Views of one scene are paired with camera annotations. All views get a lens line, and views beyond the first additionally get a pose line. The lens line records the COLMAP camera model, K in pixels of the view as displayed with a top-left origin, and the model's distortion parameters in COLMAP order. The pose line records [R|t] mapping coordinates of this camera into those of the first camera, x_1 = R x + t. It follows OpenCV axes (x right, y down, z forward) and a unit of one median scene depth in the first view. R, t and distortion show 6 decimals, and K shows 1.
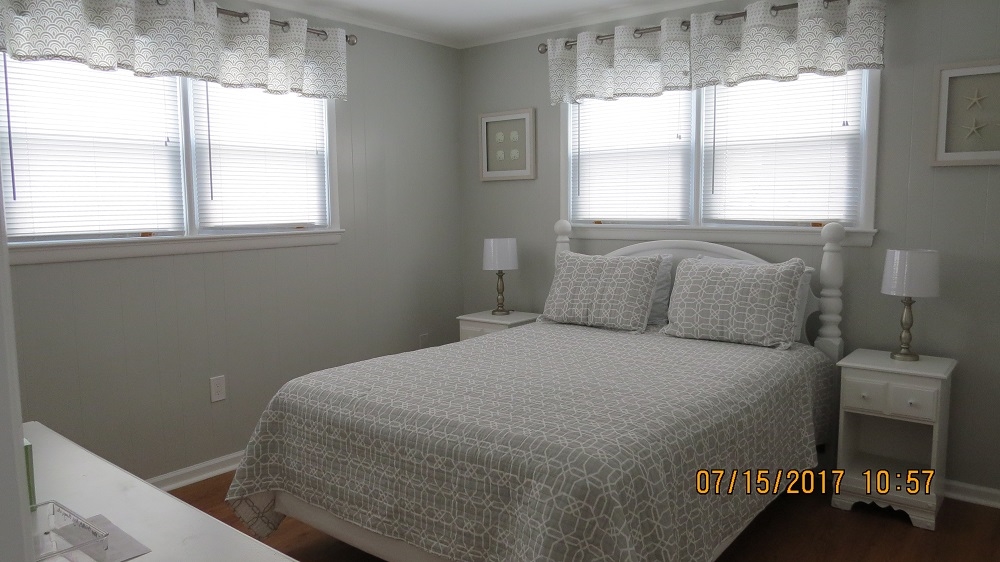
lens RADIAL K [[715.8, 0, 500.0], [0, 715.8, 281.0], [0, 0, 1]] dist [-0.005966, -0.003389]
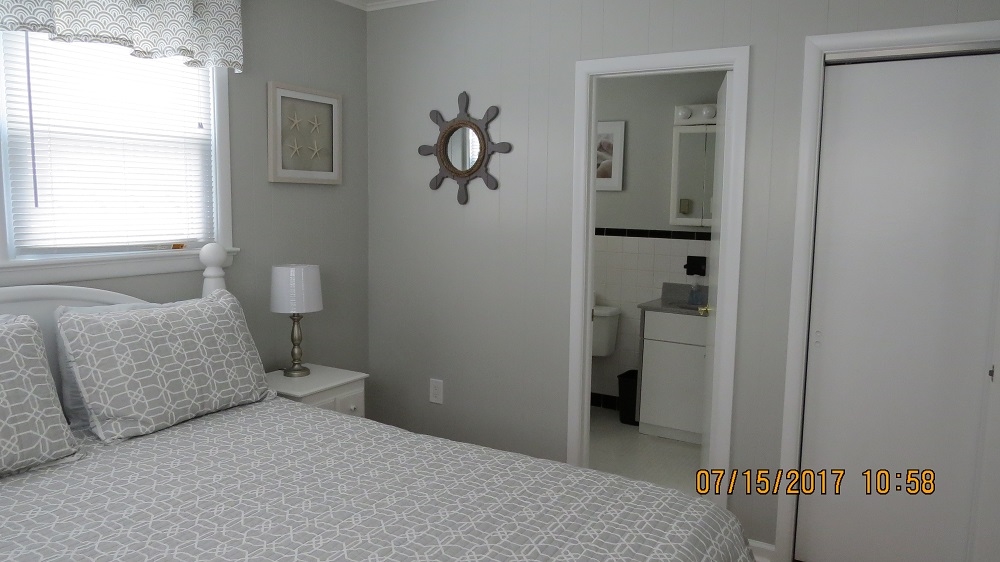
lens RADIAL K [[715.8, 0, 500.0], [0, 715.8, 281.0], [0, 0, 1]] dist [-0.005966, -0.003389]
pose [[-0.123059, -0.106453, 0.986673, -0.414744], [0.098899, 0.987965, 0.118927, -0.104515], [-0.987459, 0.112216, -0.111049, 0.766380]]
